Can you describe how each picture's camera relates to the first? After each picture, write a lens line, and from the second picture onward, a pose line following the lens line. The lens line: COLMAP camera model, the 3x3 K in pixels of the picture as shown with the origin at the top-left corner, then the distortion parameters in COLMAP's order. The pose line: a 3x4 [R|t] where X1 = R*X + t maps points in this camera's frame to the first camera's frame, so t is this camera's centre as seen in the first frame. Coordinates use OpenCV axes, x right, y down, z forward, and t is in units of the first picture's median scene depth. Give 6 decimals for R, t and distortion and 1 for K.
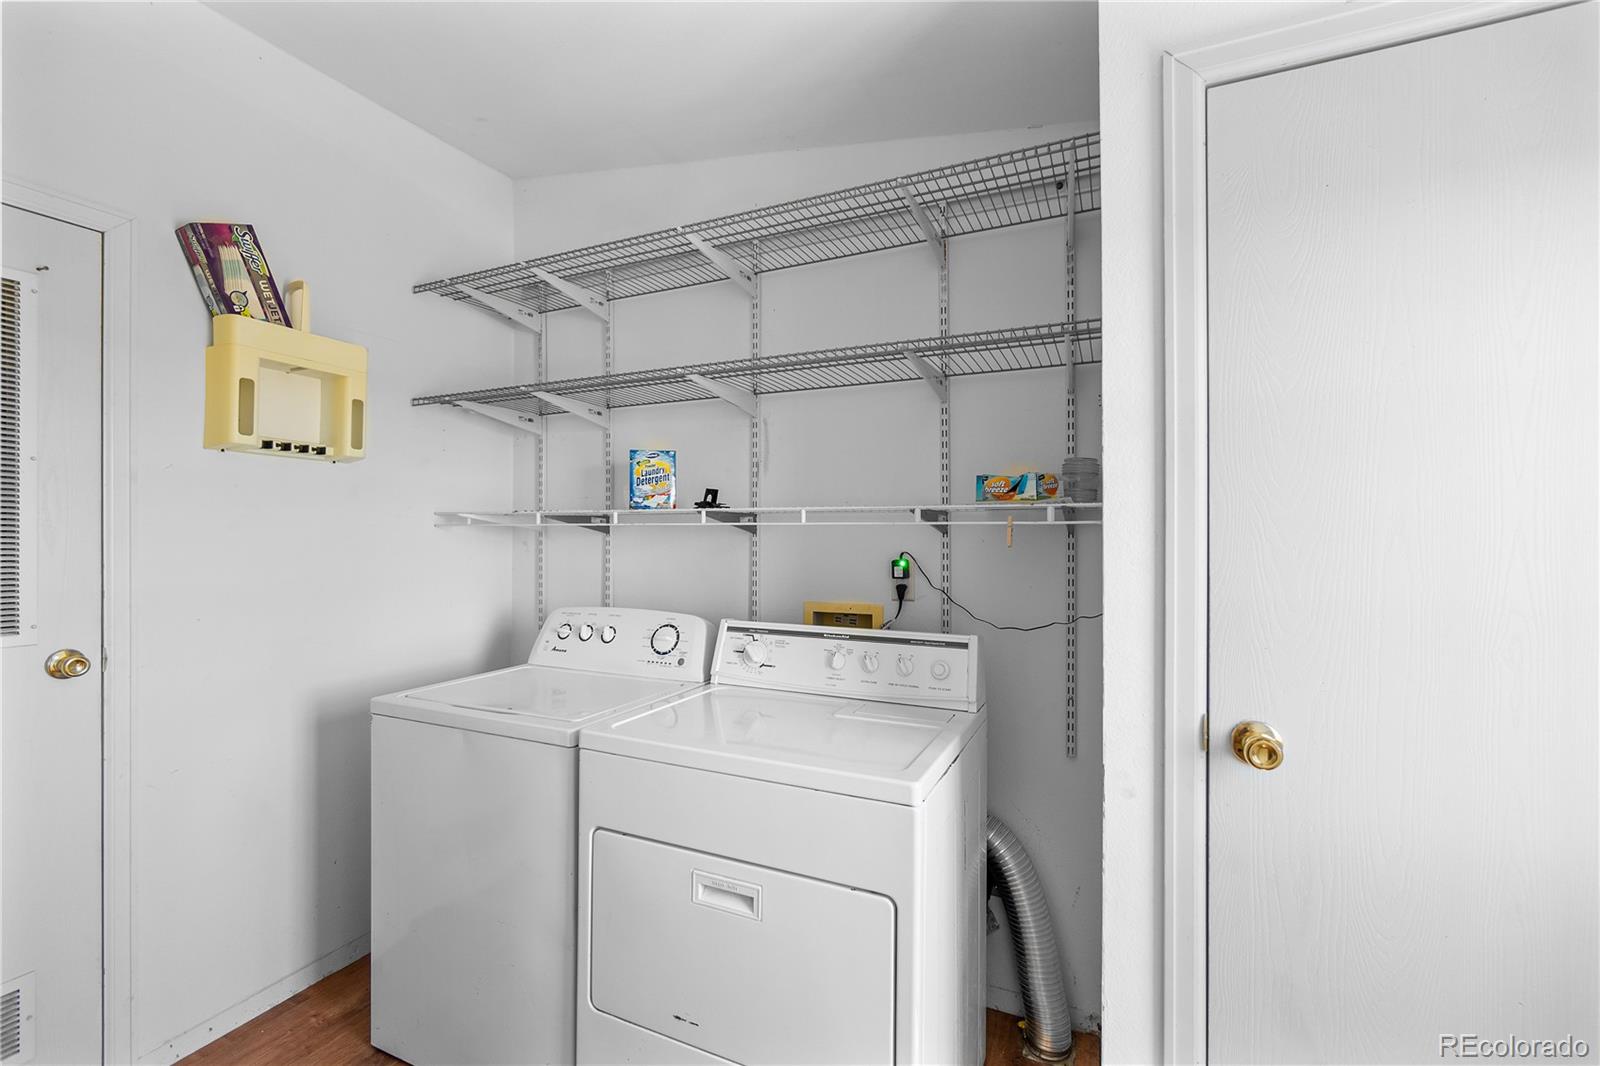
lens RADIAL K [[707.6, 0, 826.6], [0, 707.6, 539.1], [0, 0, 1]] dist [-0.004472, -0.000246]
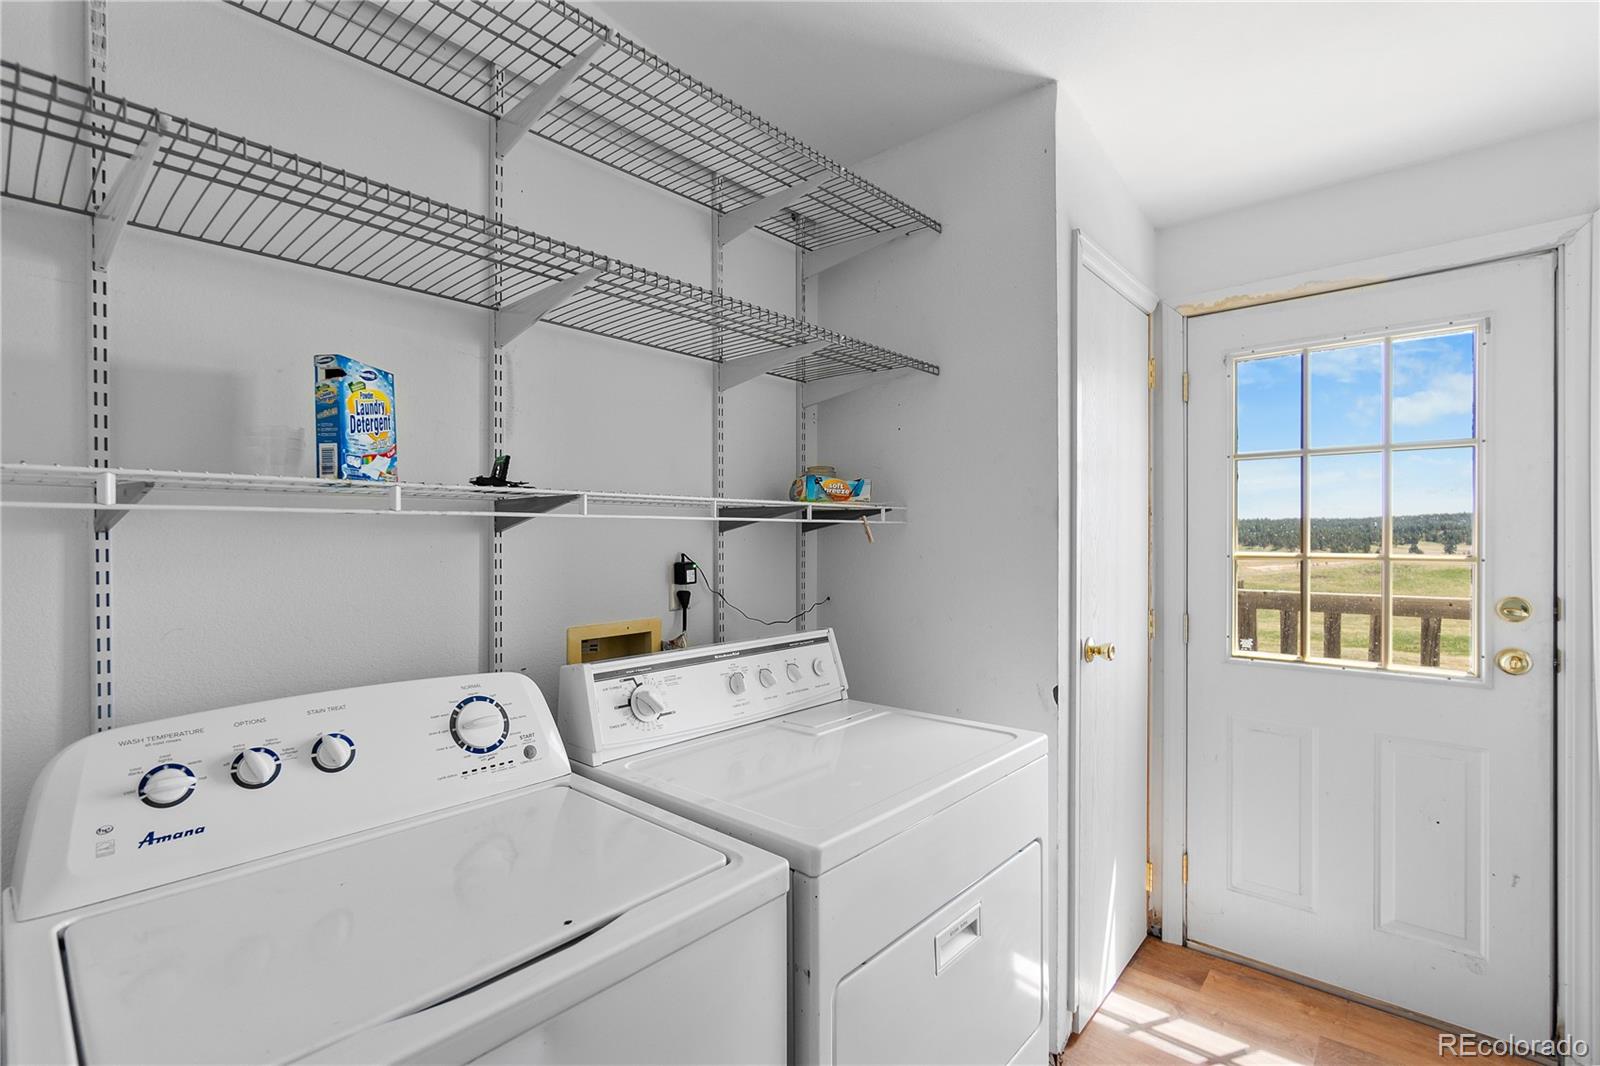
lens RADIAL K [[707.6, 0, 839.5], [0, 707.6, 530.4], [0, 0, 1]] dist [-0.004472, -0.000246]
pose [[0.286506, 0.001931, 0.958076, -0.661290], [0.005868, 0.999976, -0.003770, -0.004771], [-0.958060, 0.006702, 0.286488, 0.564099]]
